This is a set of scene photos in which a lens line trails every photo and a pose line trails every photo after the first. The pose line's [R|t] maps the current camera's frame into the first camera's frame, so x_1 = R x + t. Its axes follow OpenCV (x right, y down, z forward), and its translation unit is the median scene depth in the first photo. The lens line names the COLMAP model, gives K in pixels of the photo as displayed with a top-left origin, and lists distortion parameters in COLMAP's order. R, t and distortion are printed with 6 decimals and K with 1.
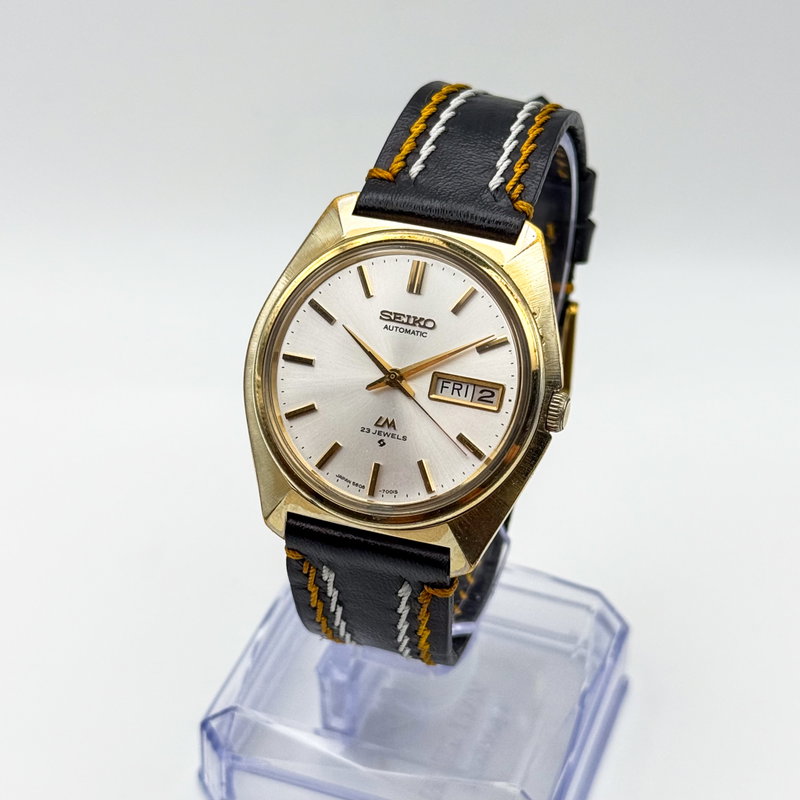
lens RADIAL K [[2026.8, 0, 400.0], [0, 2026.8, 400.0], [0, 0, 1]] dist [0.056379, 0.351449]
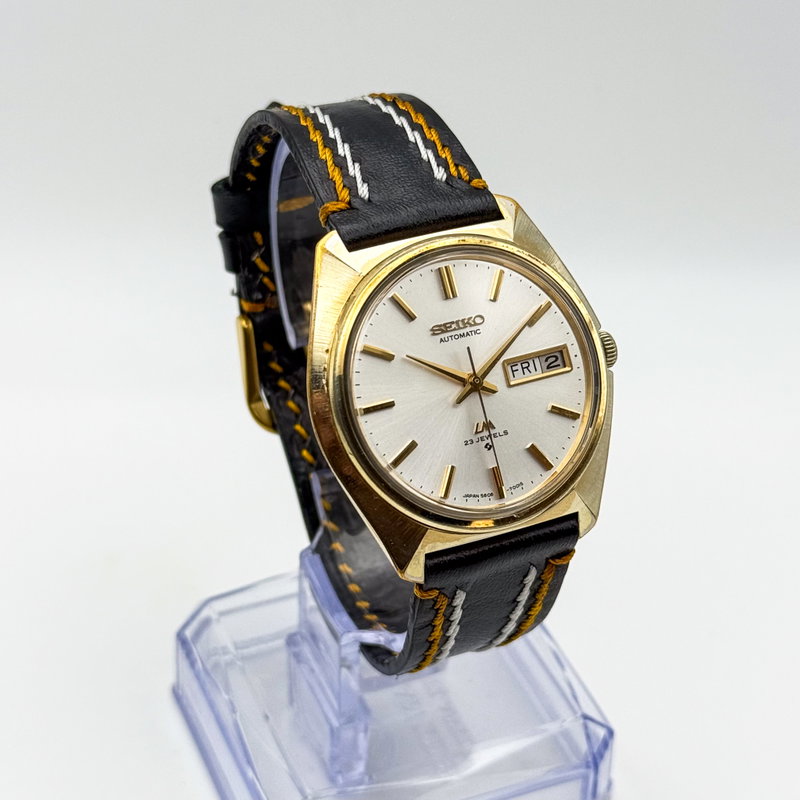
lens RADIAL K [[2026.8, 0, 400.0], [0, 2026.8, 400.0], [0, 0, 1]] dist [0.056379, 0.351449]
pose [[0.737524, -0.398139, 0.545475, -0.577525], [0.390379, 0.910448, 0.136708, -0.153626], [-0.551055, 0.112116, 0.826903, 0.190615]]
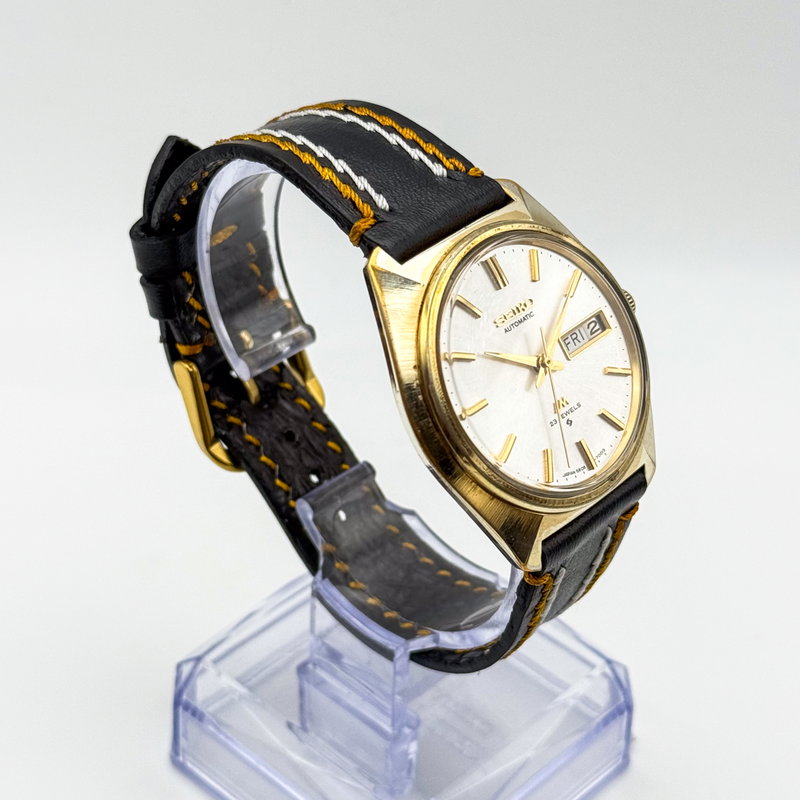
lens RADIAL K [[2026.8, 0, 400.0], [0, 2026.8, 400.0], [0, 0, 1]] dist [0.056379, 0.351449]
pose [[0.403550, -0.549651, 0.731459, -0.778162], [0.524002, 0.794194, 0.307698, -0.343938], [-0.750046, 0.259115, 0.608515, 0.440059]]
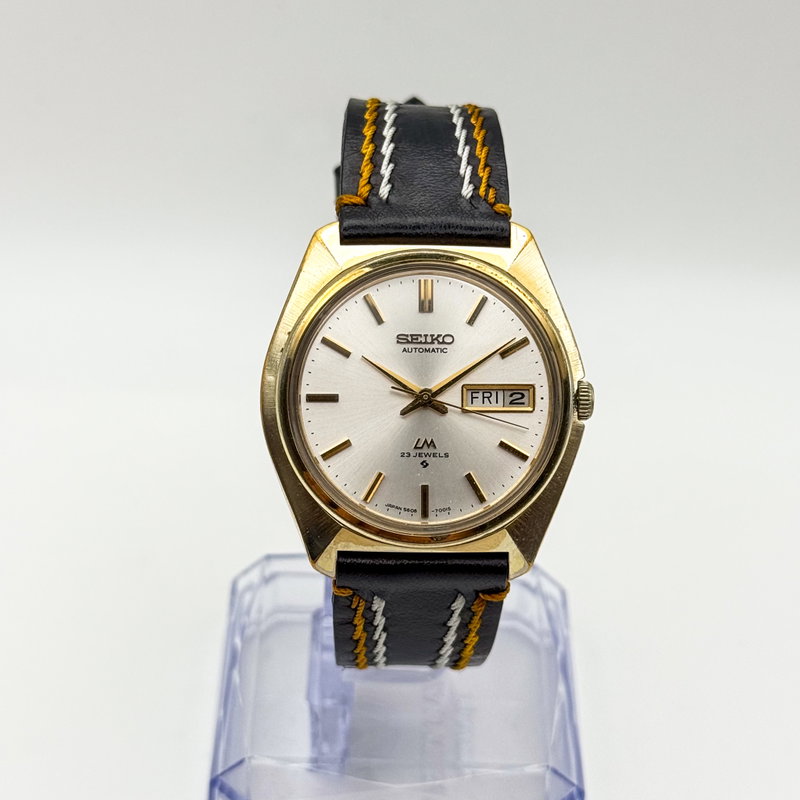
lens RADIAL K [[2026.8, 0, 400.0], [0, 2026.8, 400.0], [0, 0, 1]] dist [0.056379, 0.351449]
pose [[0.943002, -0.190977, 0.272533, -0.287455], [0.186264, 0.981544, 0.043318, -0.055668], [-0.275776, 0.009914, 0.961171, 0.036276]]
